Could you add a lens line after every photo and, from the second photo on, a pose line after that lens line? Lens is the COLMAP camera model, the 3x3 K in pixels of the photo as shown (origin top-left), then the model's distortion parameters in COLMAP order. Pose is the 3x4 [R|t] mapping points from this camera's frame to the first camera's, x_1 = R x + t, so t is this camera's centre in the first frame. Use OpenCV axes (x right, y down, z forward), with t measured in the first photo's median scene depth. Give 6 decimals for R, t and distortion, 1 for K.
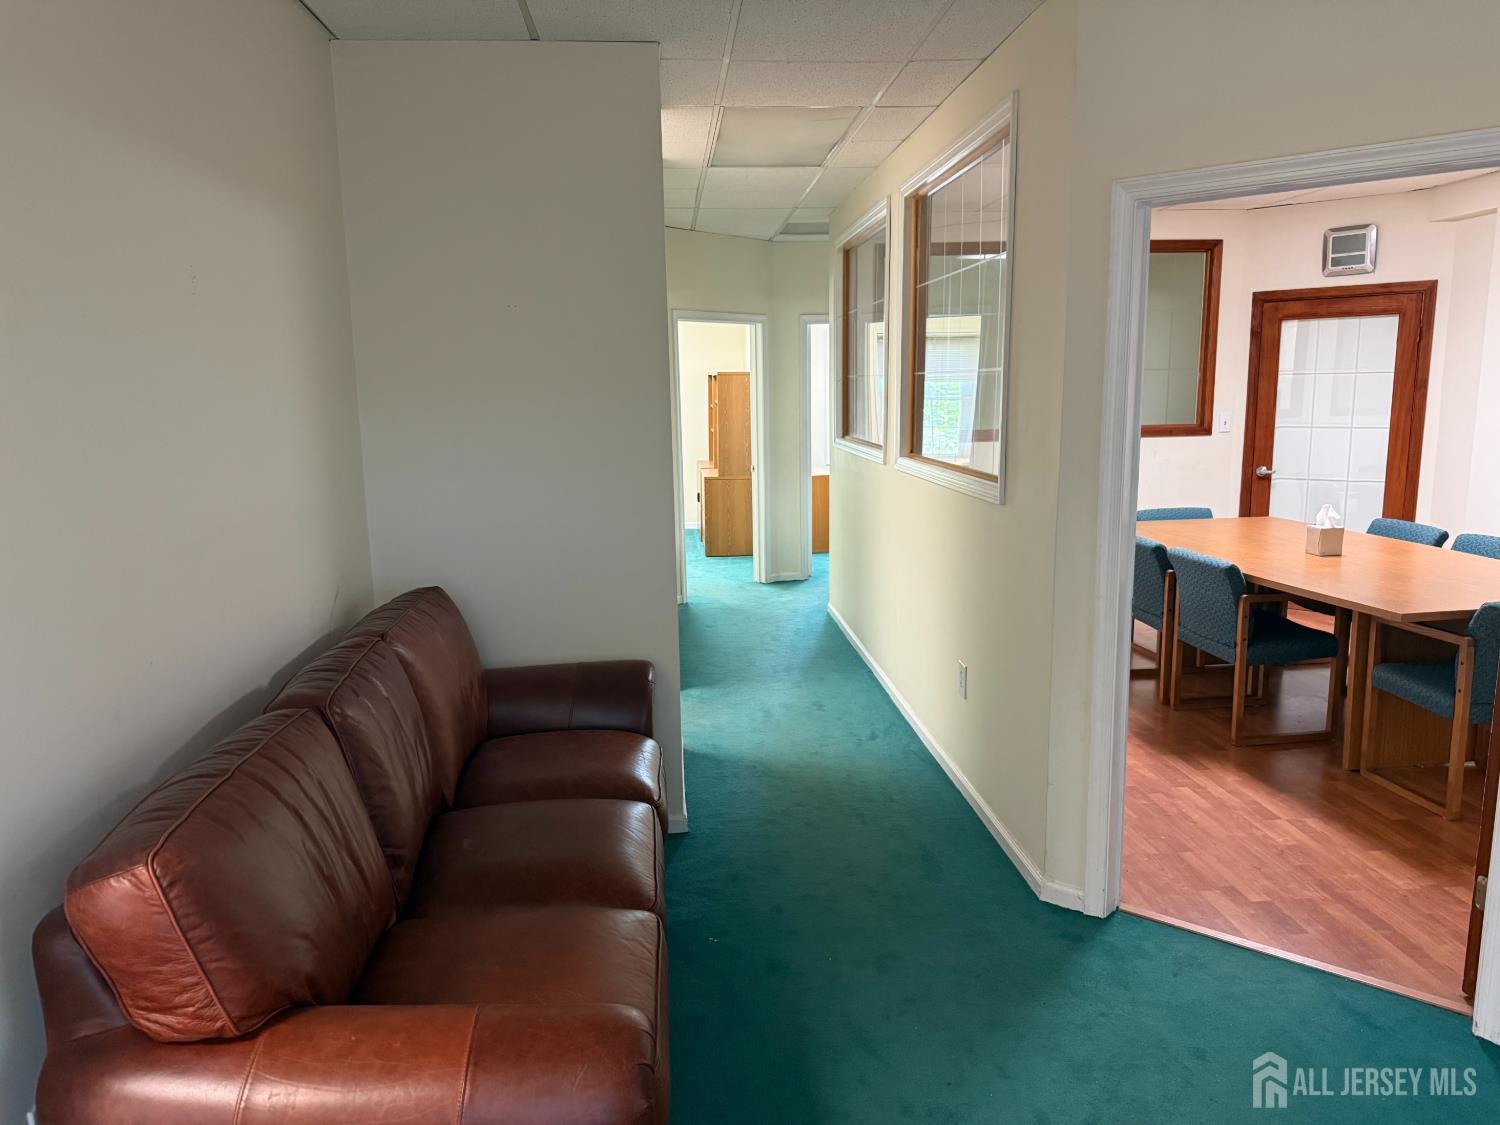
lens RADIAL K [[1066.3, 0, 750.0], [0, 1066.3, 562.5], [0, 0, 1]] dist [0.000710, -0.000850]
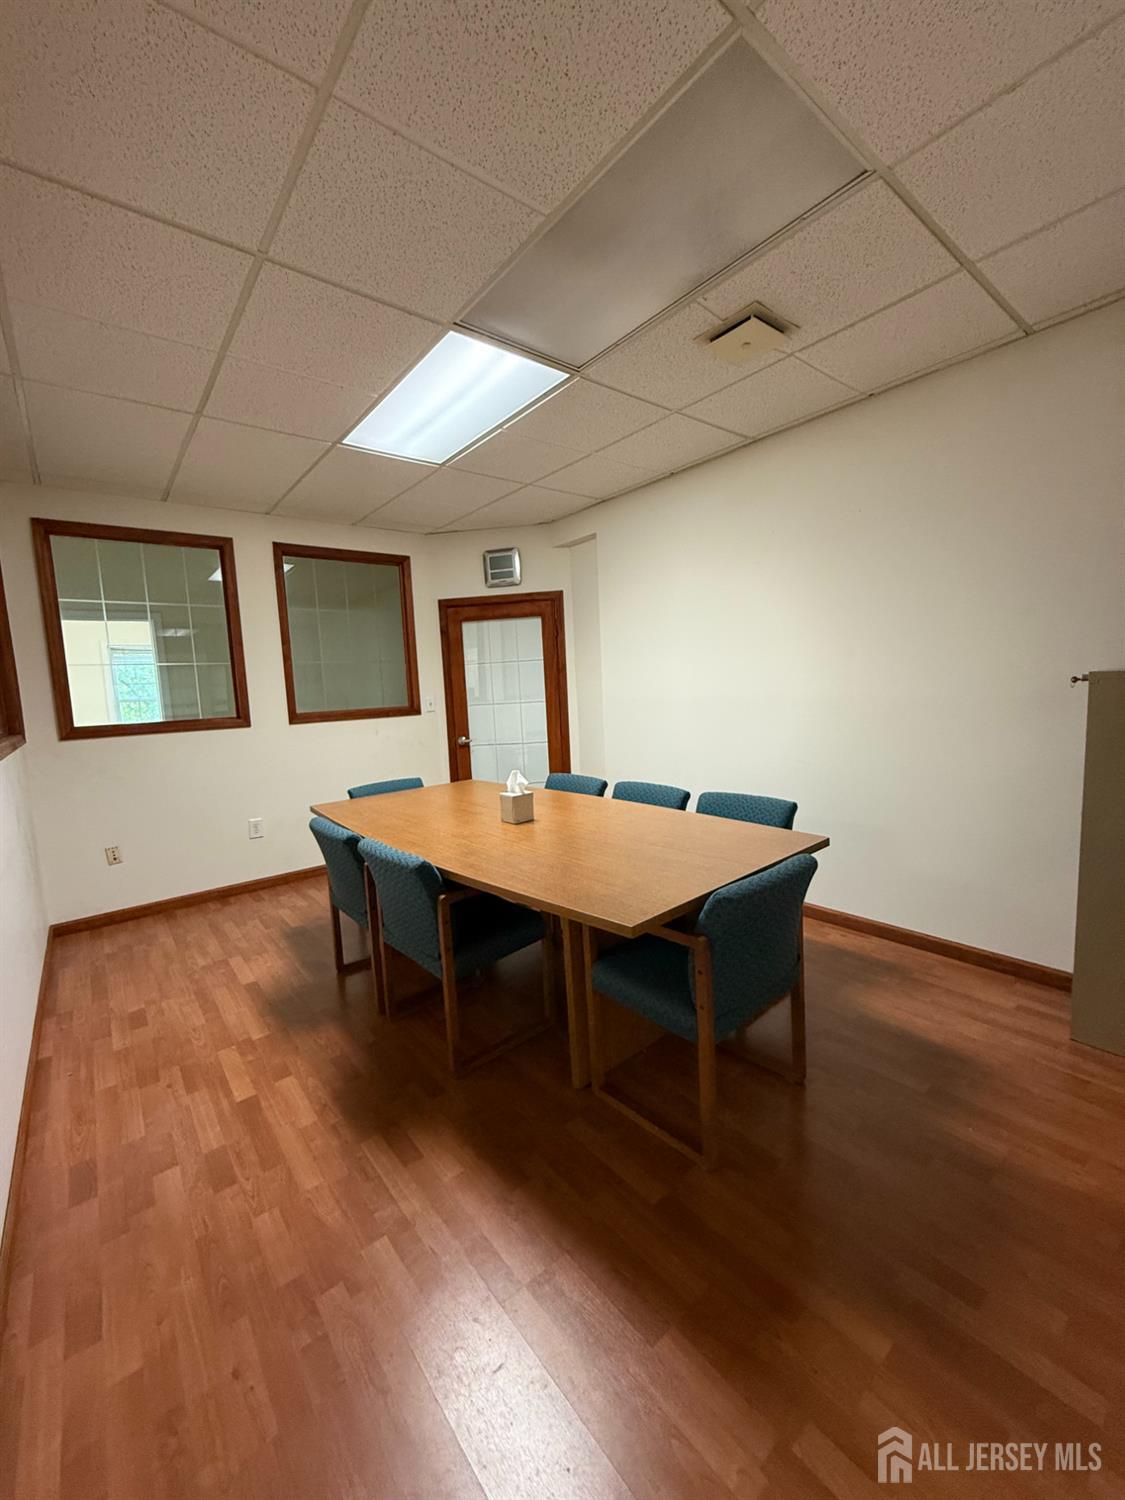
lens RADIAL K [[599.7, 0, 562.5], [0, 599.7, 750.0], [0, 0, 1]] dist [0.000014, -0.000006]
pose [[0.828152, -0.086001, 0.553867, 0.205420], [0.129910, 0.990702, -0.040414, -0.034208], [-0.545242, 0.105421, 0.831624, 0.386794]]
